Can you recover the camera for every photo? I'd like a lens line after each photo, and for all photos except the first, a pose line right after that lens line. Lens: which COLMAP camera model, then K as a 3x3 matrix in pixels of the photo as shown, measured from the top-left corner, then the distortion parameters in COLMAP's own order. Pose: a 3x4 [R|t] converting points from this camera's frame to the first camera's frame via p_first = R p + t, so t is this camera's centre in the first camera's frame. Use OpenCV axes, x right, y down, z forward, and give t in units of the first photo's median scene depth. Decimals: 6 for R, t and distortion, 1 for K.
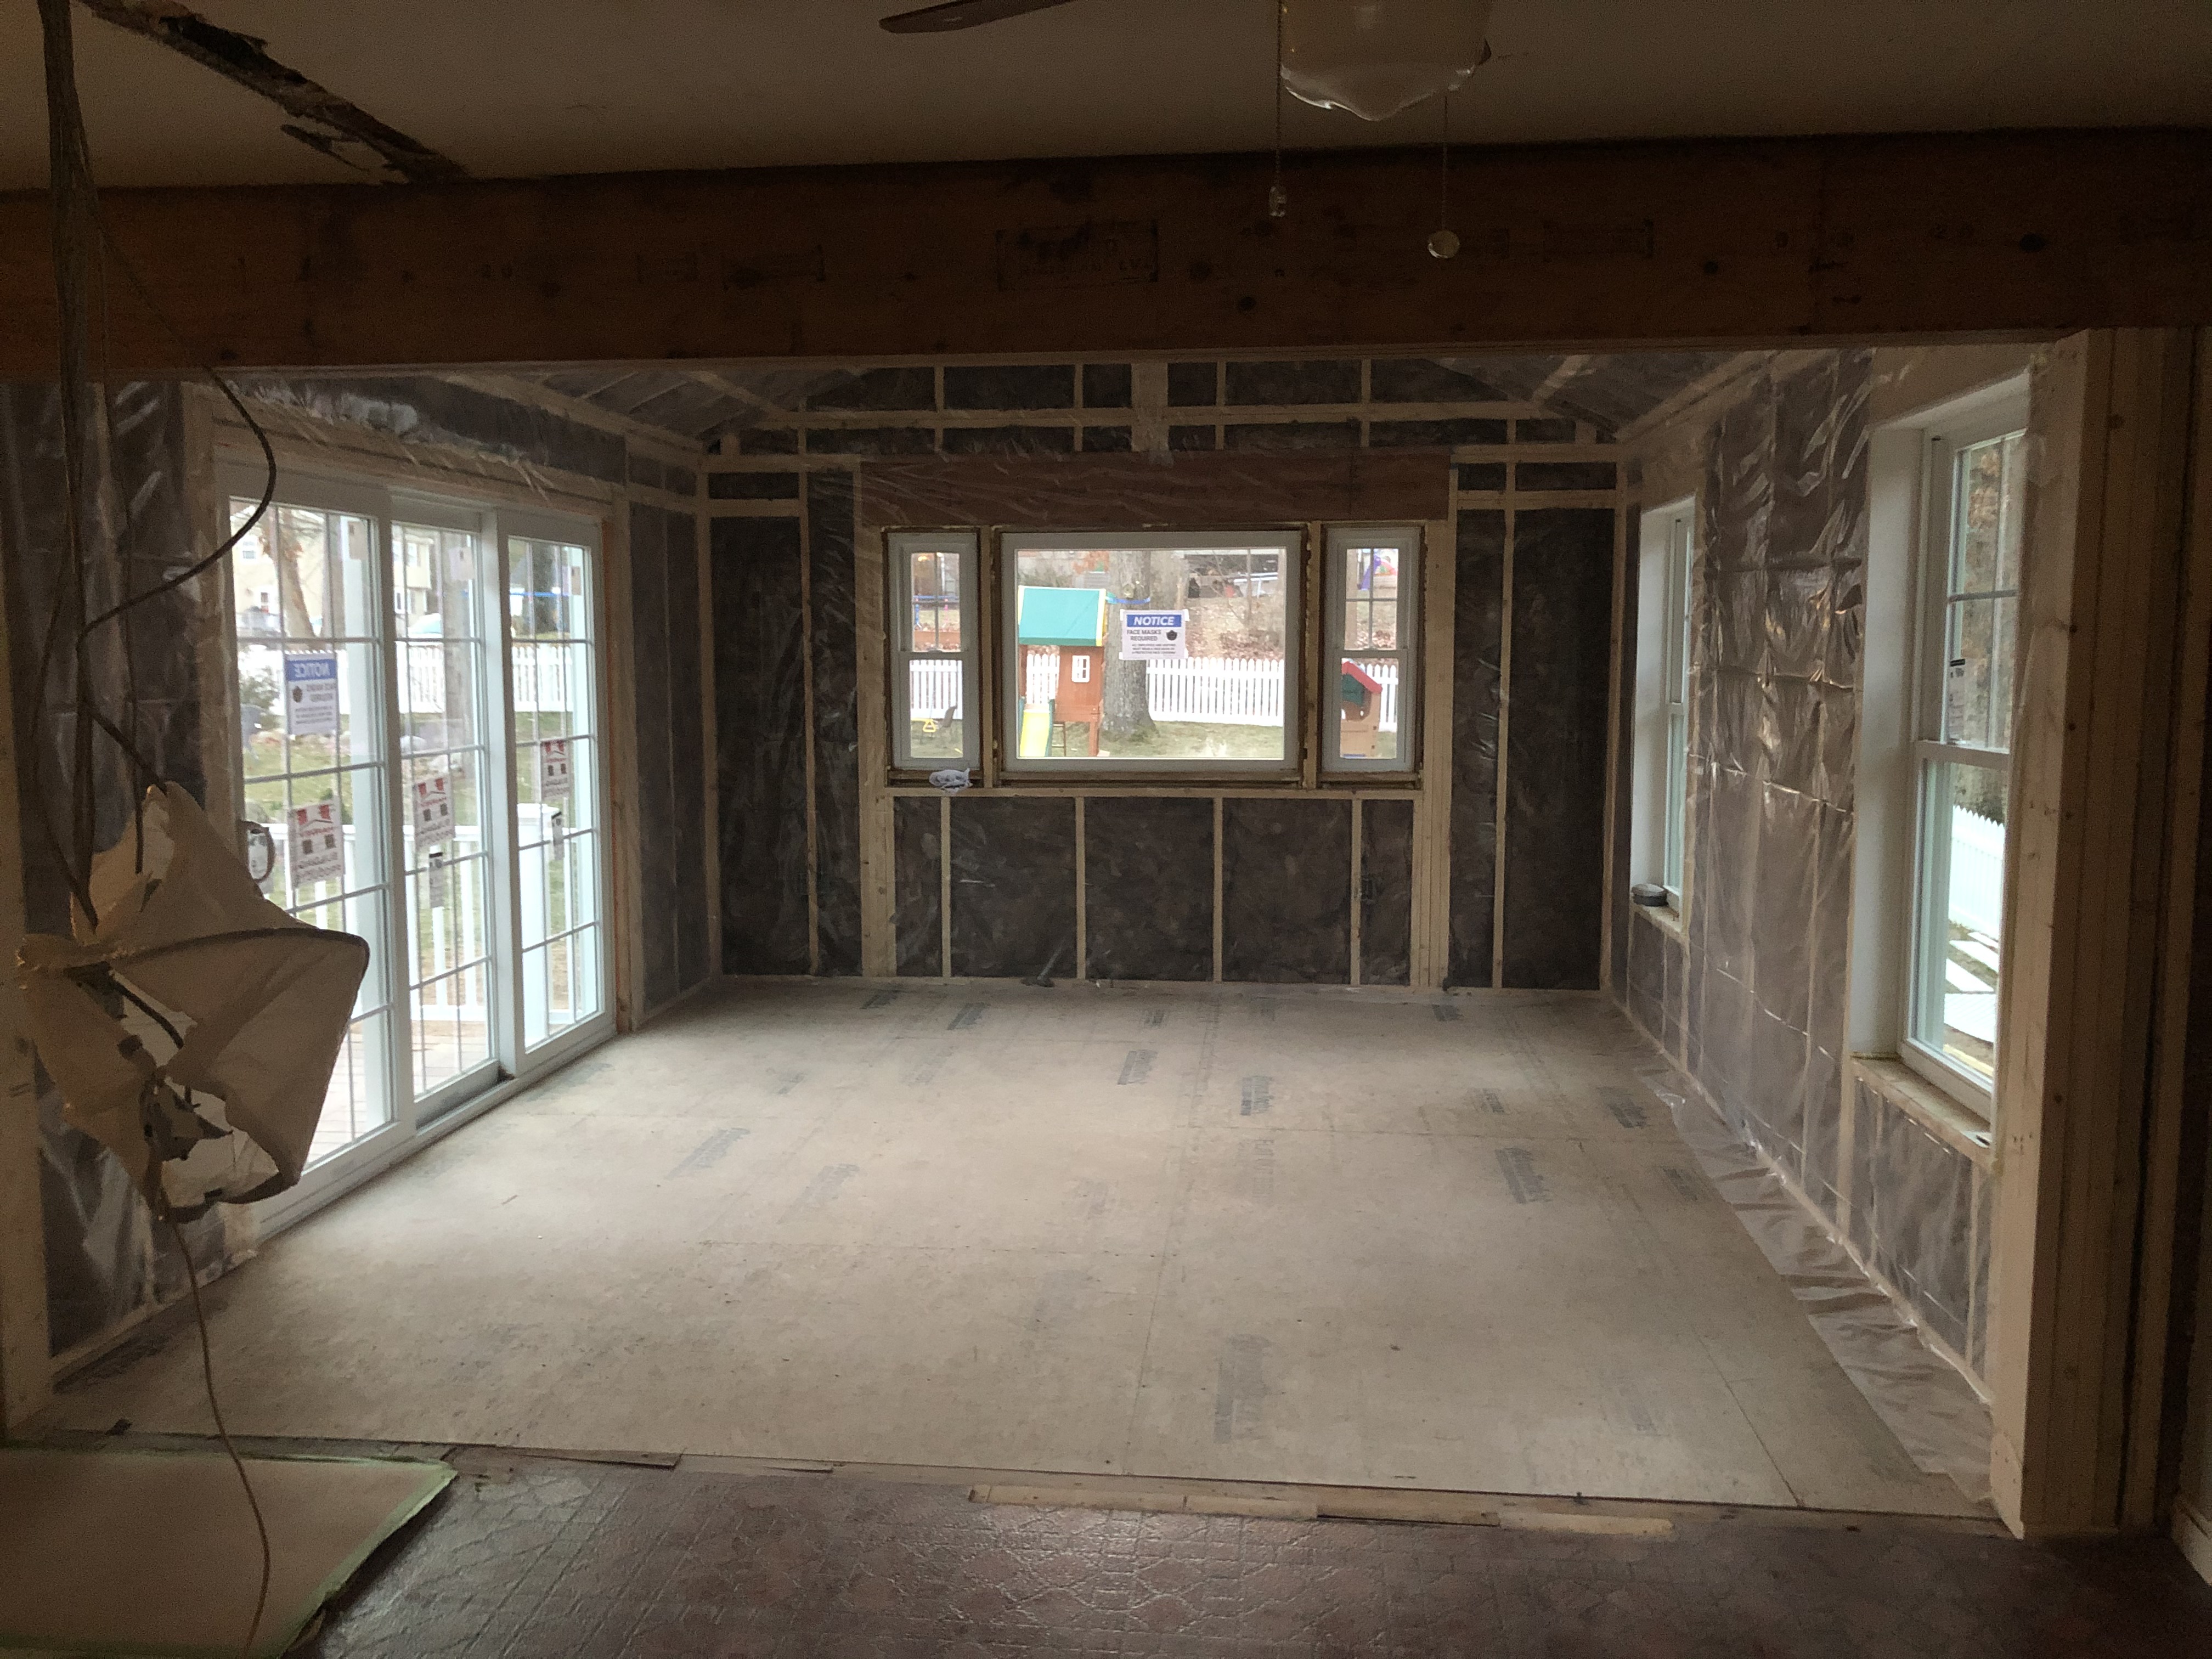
lens RADIAL K [[1799.9, 0, 1106.0], [0, 1799.9, 829.5], [0, 0, 1]] dist [0.045415, -0.068884]
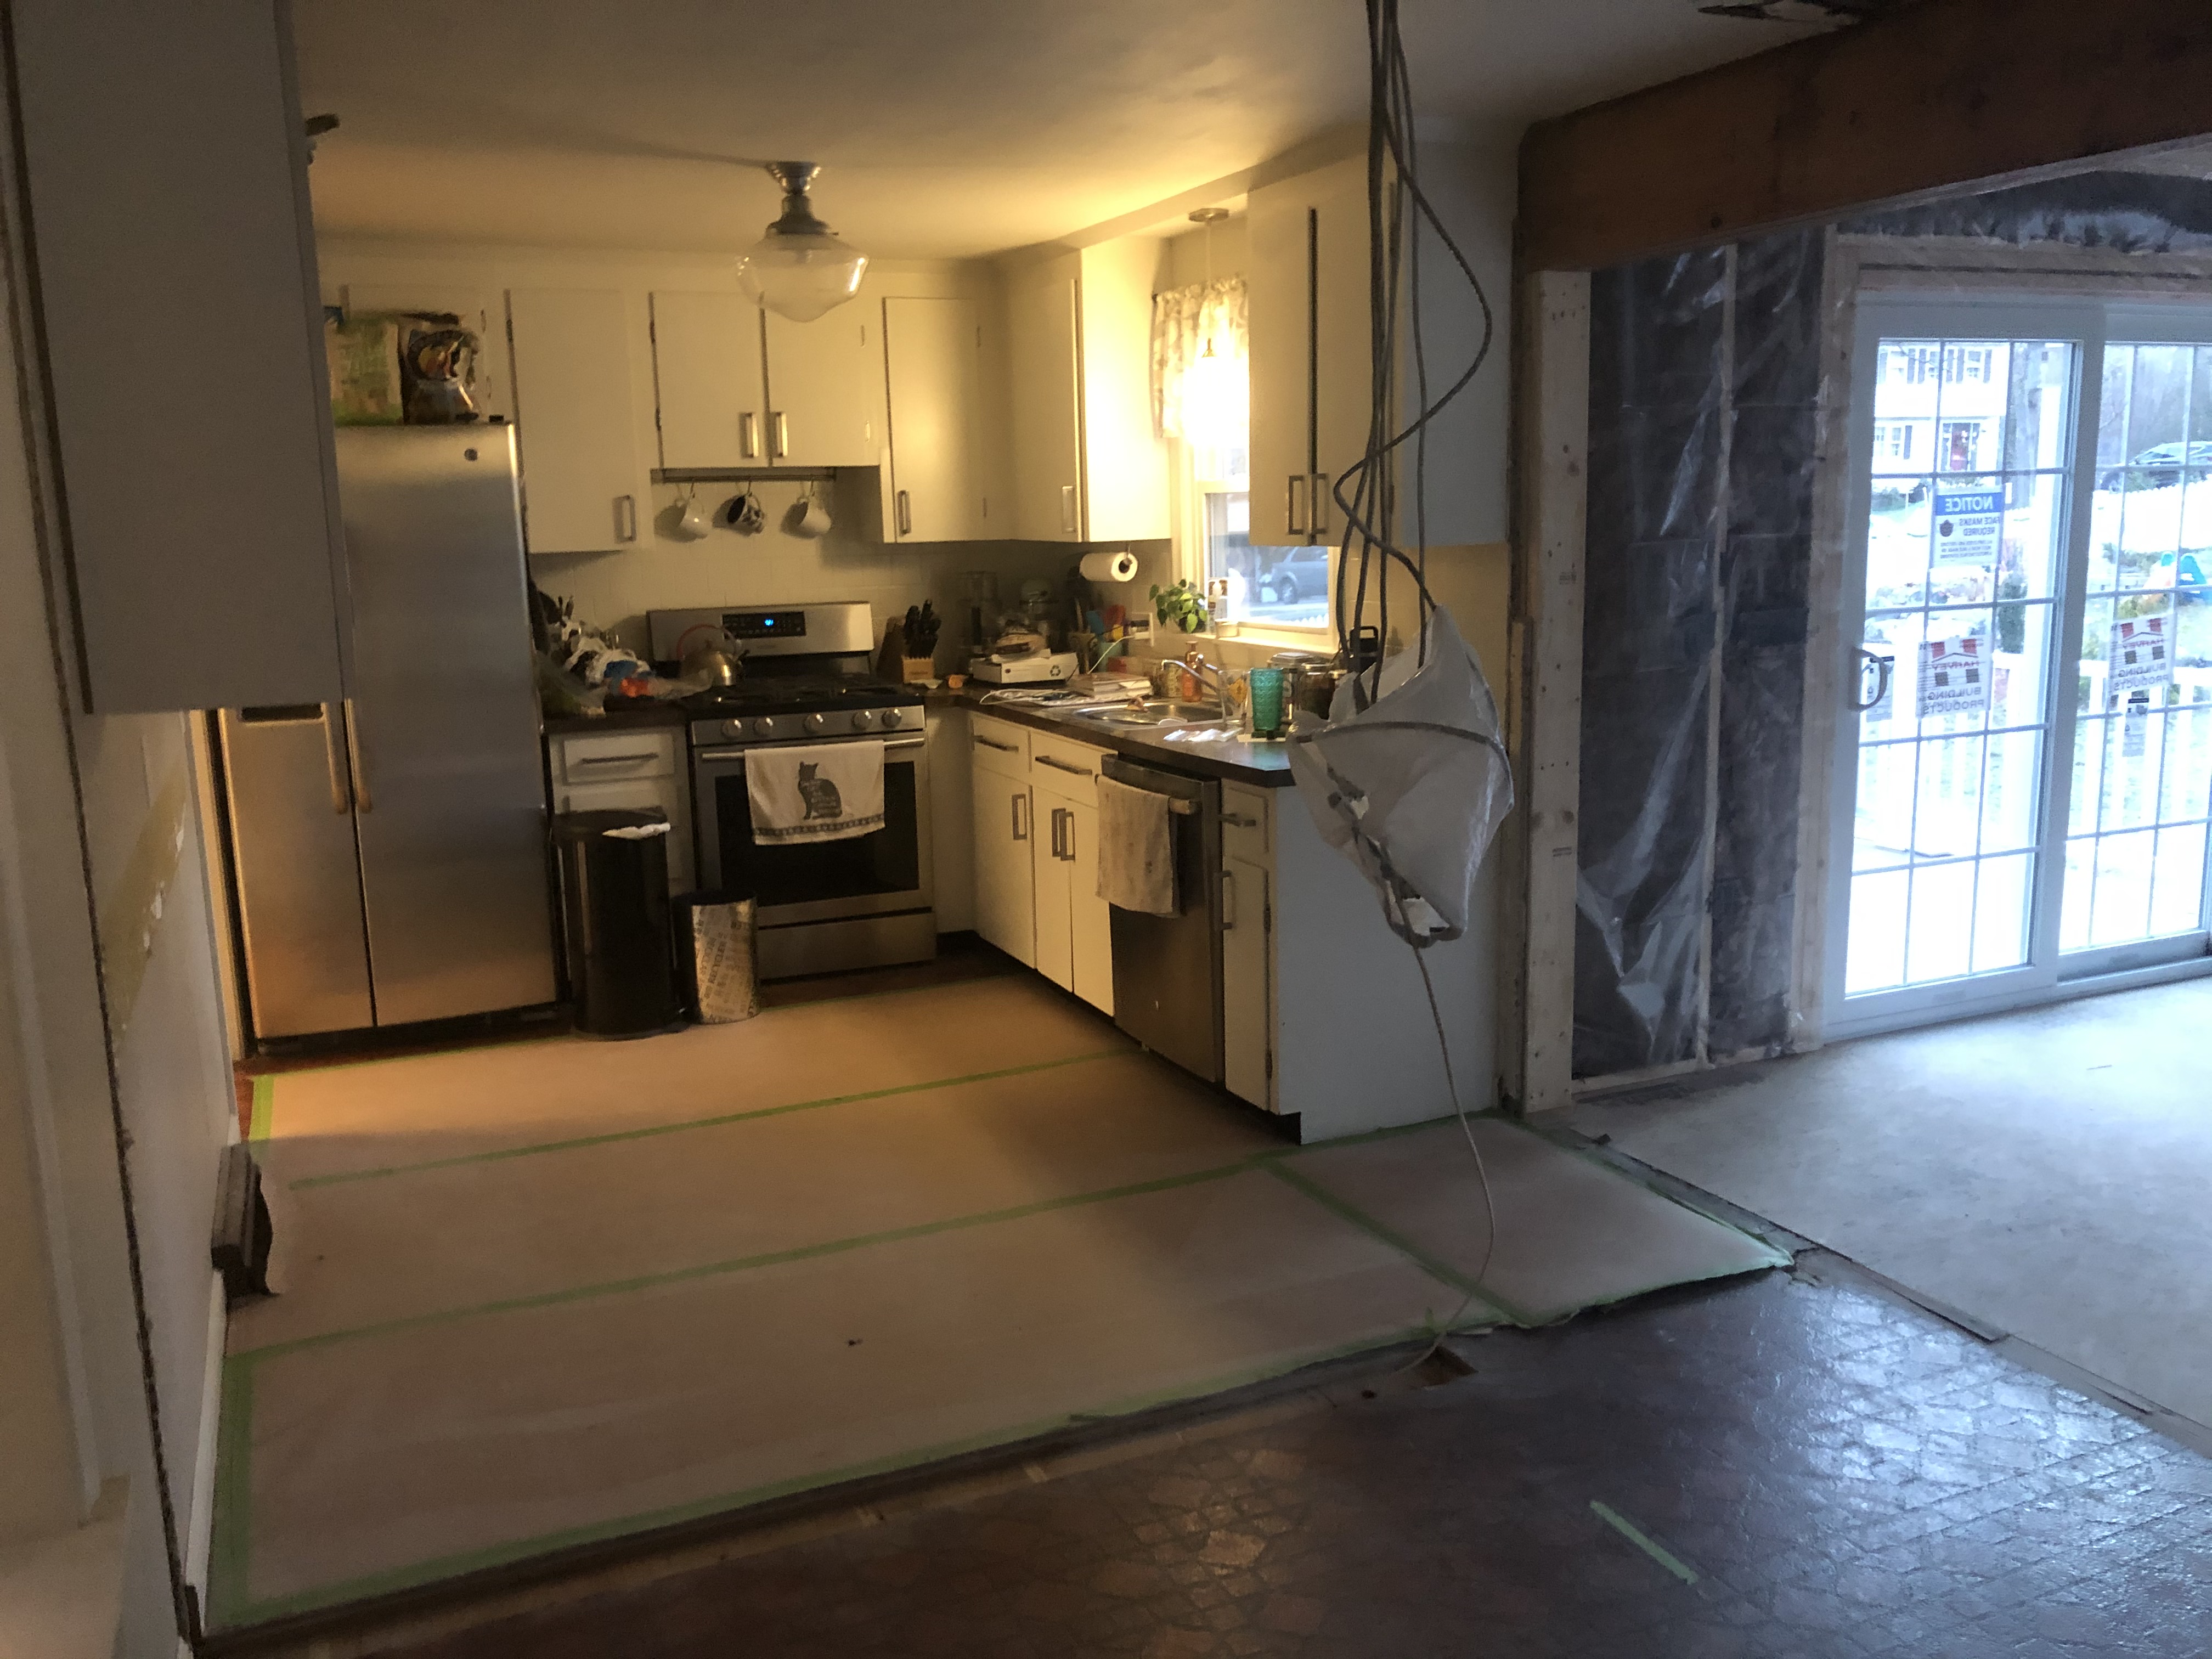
lens RADIAL K [[1818.9, 0, 1101.2], [0, 1818.9, 822.9], [0, 0, 1]] dist [0.031649, -0.012971]
pose [[0.493213, 0.139981, -0.858572, 0.142852], [-0.064743, 0.990138, 0.124240, -0.004961], [0.867496, -0.005690, 0.497412, 0.046450]]
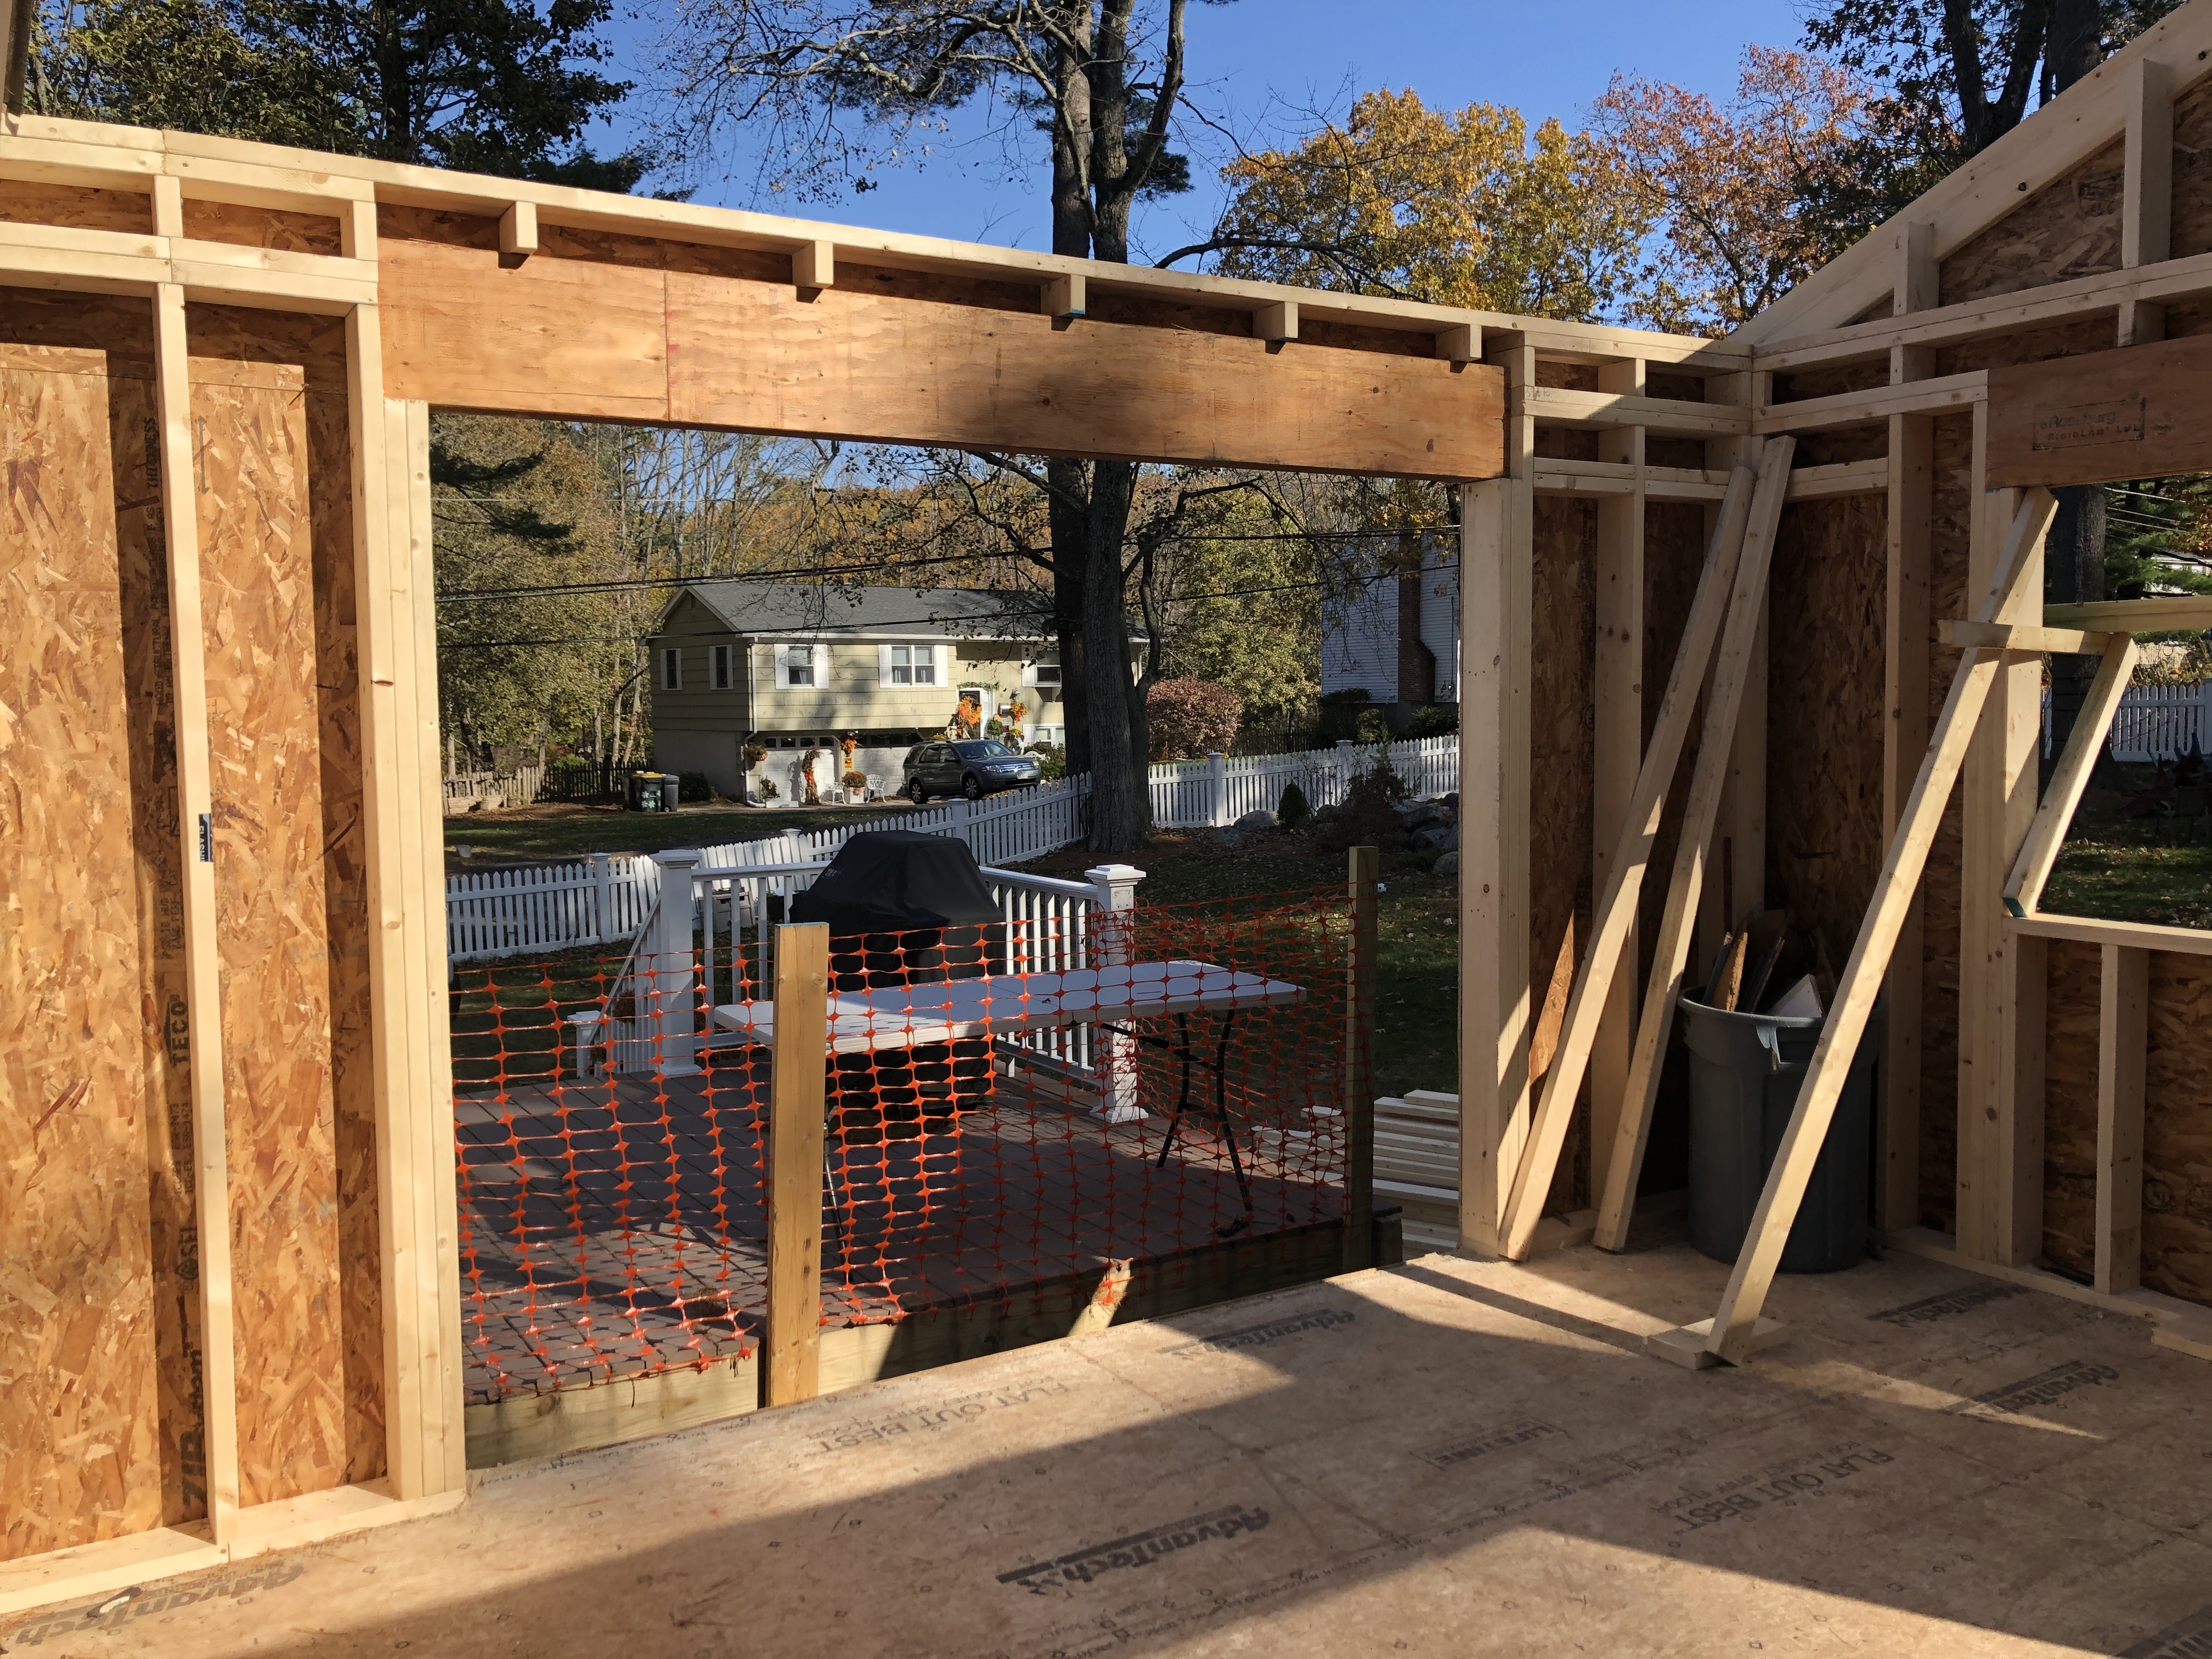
lens RADIAL K [[1836.1, 0, 1110.5], [0, 1836.1, 821.1], [0, 0, 1]] dist [0.033202, -0.001003]
pose [[0.610633, 0.050711, -0.790288, 0.180827], [-0.070255, 0.997482, 0.009722, -0.049030], [0.788791, 0.049585, 0.612658, 0.425092]]
